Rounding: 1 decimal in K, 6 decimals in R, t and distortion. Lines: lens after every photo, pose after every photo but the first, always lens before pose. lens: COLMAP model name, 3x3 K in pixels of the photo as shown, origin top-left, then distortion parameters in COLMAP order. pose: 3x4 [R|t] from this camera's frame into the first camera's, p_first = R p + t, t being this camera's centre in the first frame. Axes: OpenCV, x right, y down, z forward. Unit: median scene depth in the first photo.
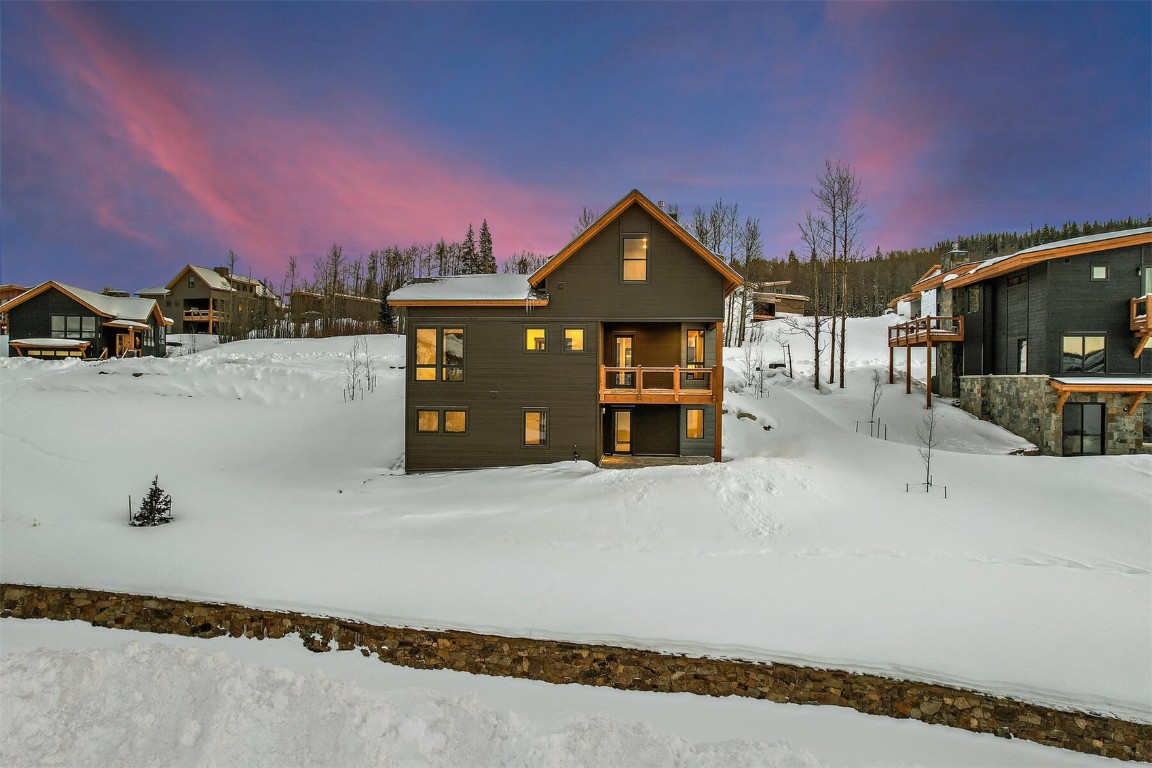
lens RADIAL K [[741.1, 0, 590.3], [0, 741.1, 417.1], [0, 0, 1]] dist [-0.042829, 0.022889]
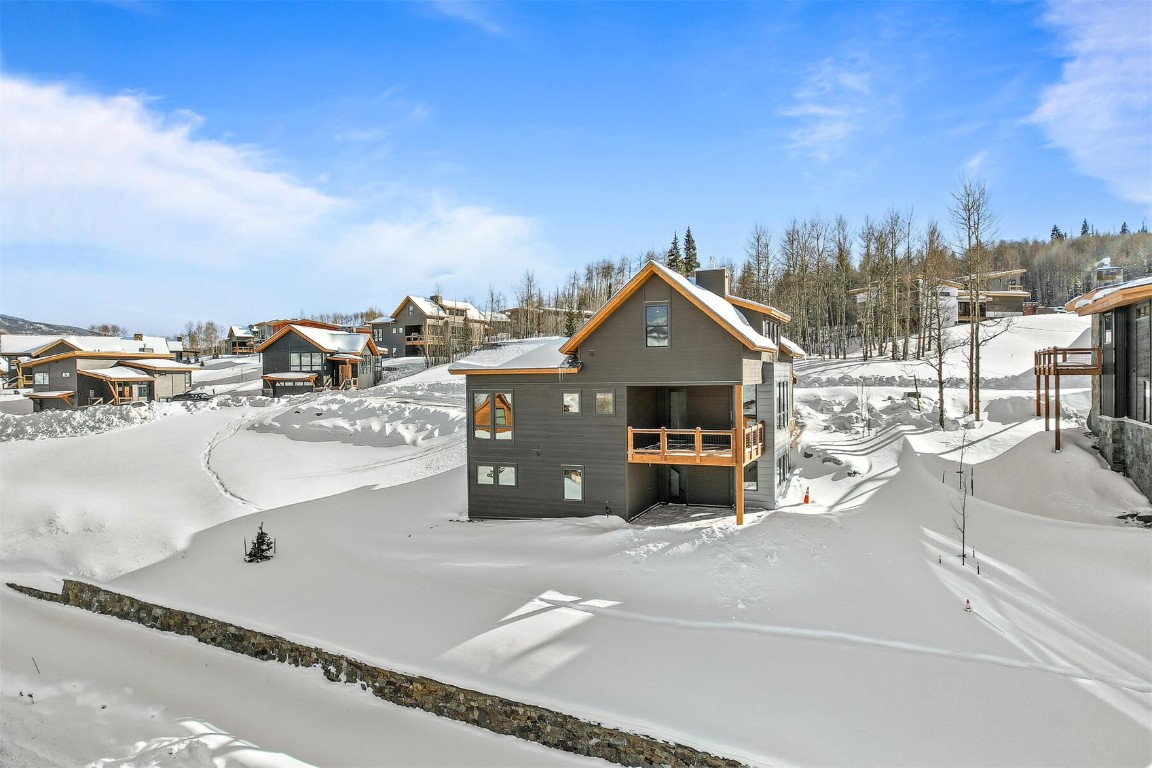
lens RADIAL K [[741.1, 0, 575.3], [0, 741.1, 418.3], [0, 0, 1]] dist [-0.042829, 0.022889]
pose [[0.946117, -0.003983, -0.323800, 0.343392], [0.005814, 0.999972, 0.004689, -0.105609], [0.323772, -0.006319, 0.946114, -0.035485]]
